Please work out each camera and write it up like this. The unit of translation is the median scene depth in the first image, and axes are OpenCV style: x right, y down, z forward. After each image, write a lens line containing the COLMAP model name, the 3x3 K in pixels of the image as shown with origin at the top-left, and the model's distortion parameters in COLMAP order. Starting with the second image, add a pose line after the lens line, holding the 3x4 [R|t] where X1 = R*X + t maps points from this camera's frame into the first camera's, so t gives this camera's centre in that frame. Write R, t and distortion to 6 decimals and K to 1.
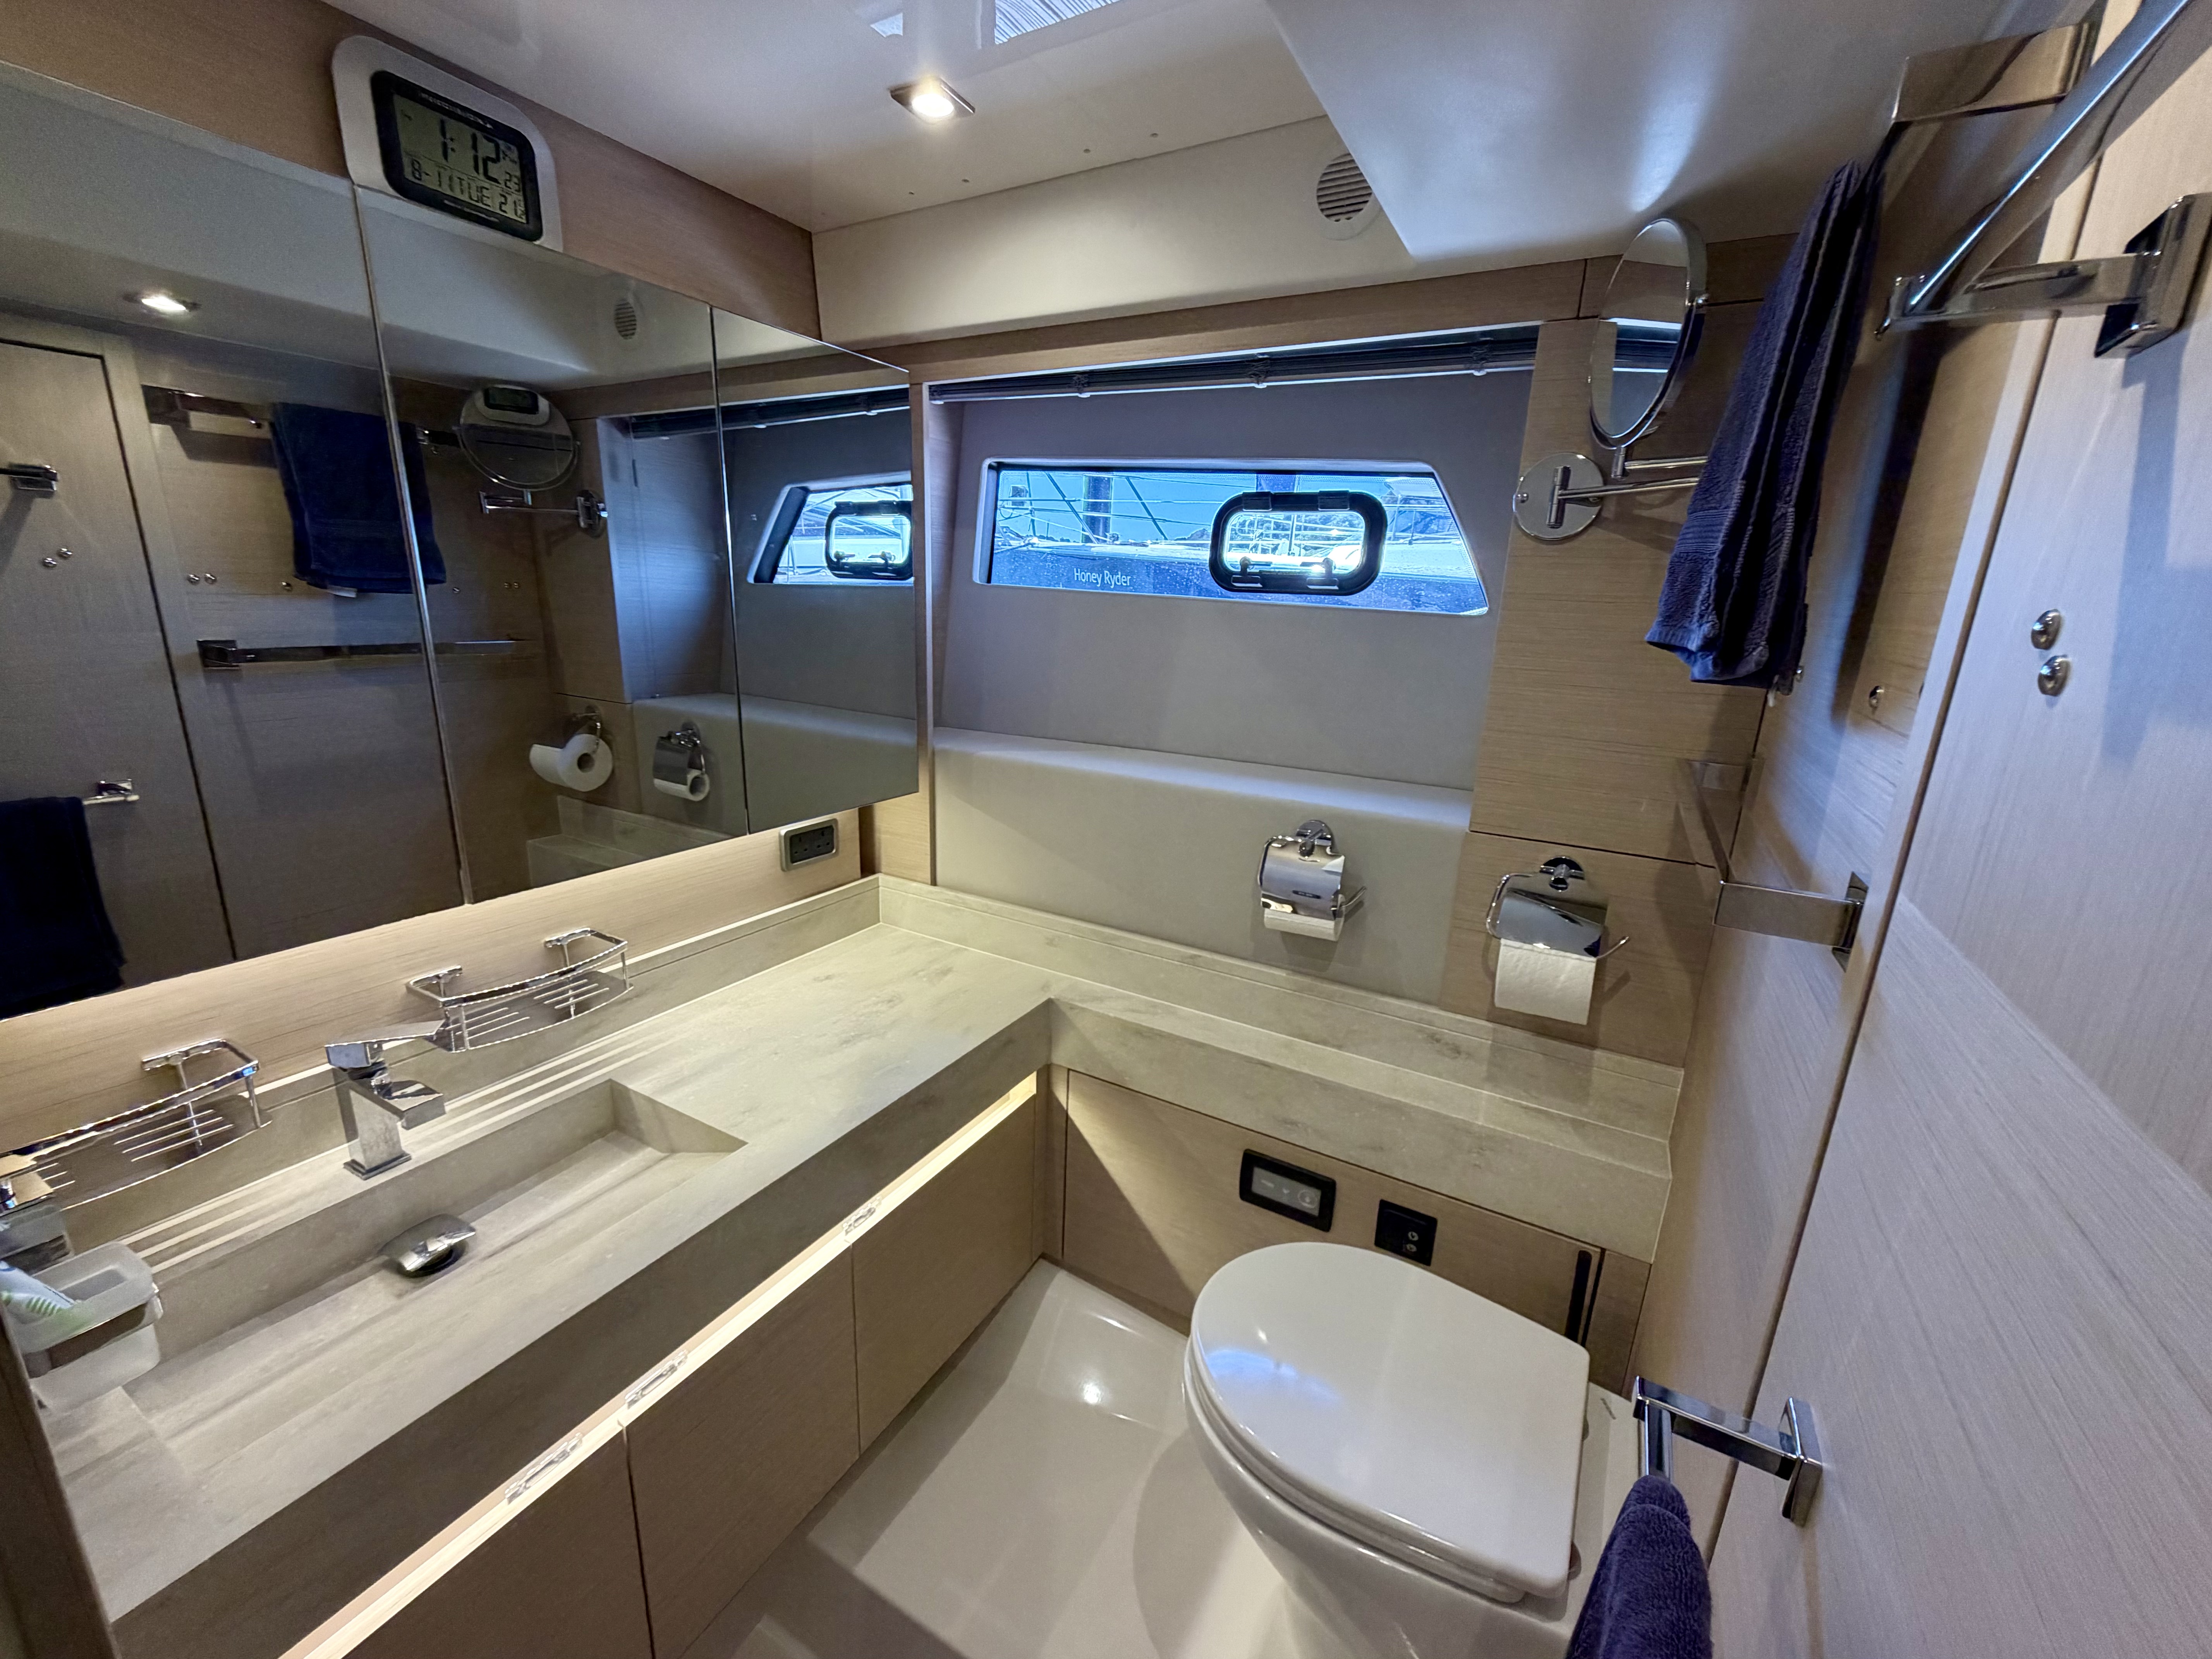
lens RADIAL K [[877.7, 0, 1106.0], [0, 877.7, 829.5], [0, 0, 1]] dist [0.000684, 0.000073]
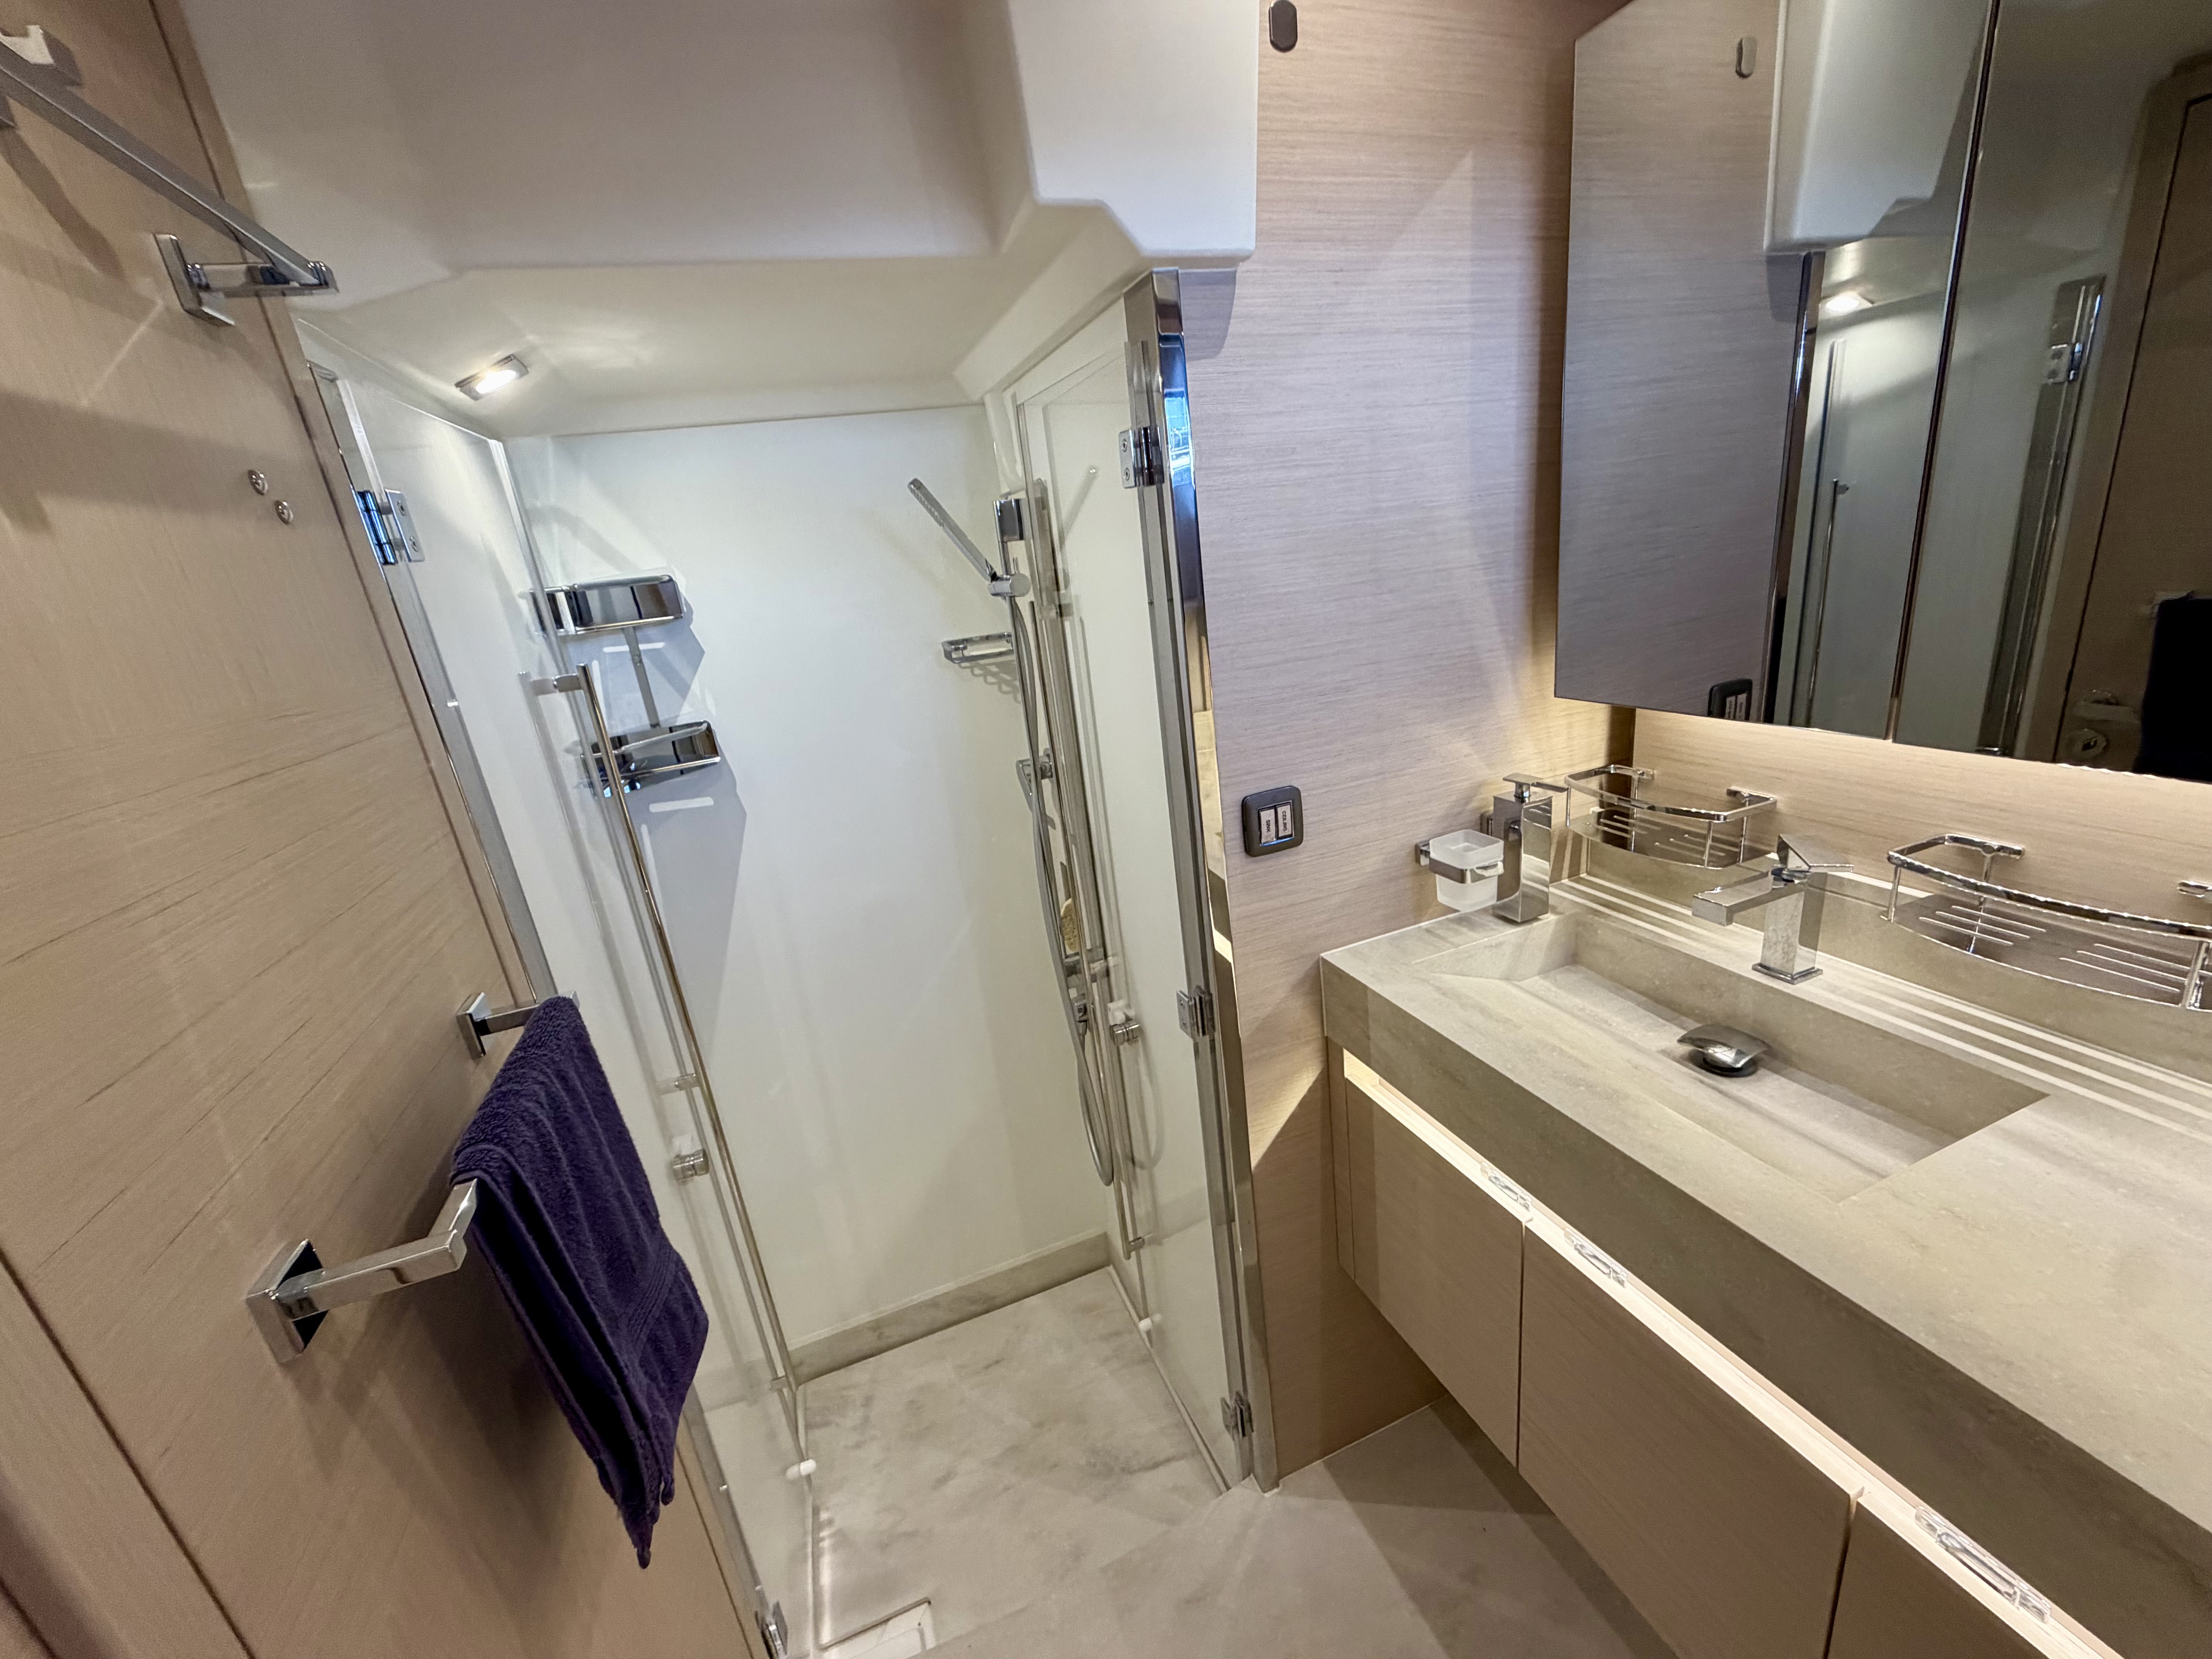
lens RADIAL K [[890.8, 0, 1106.0], [0, 890.8, 829.5], [0, 0, 1]] dist [0.000747, 0.000158]
pose [[-0.637515, 0.293192, -0.712470, 0.291667], [-0.072209, 0.897951, 0.434132, -0.128239], [0.767047, 0.328212, -0.551286, 0.773800]]
